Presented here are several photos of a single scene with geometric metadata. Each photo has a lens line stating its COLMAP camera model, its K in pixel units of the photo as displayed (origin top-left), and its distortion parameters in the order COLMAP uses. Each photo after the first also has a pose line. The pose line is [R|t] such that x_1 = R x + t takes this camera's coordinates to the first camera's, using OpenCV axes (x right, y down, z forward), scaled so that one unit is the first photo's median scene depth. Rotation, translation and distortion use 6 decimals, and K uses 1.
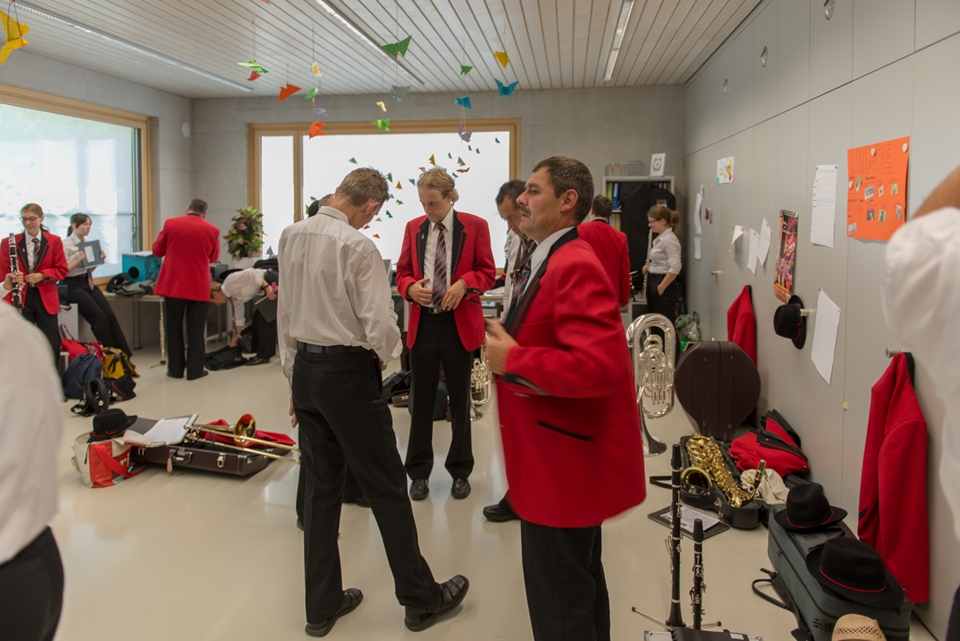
lens RADIAL K [[672.8, 0, 472.7], [0, 672.8, 237.1], [0, 0, 1]] dist [0.003258, -0.000166]
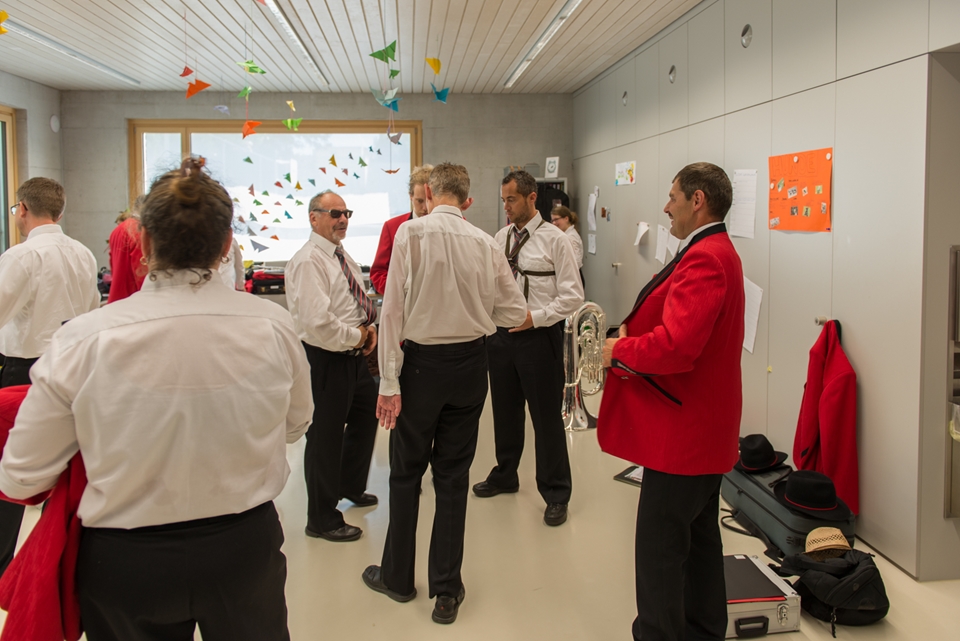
lens RADIAL K [[672.8, 0, 472.7], [0, 672.8, 237.1], [0, 0, 1]] dist [0.003258, -0.000166]
pose [[0.971954, -0.015194, 0.234680, -0.143922], [0.015510, 0.999880, 0.000500, 0.002906], [-0.234659, 0.003154, 0.972073, -0.028789]]
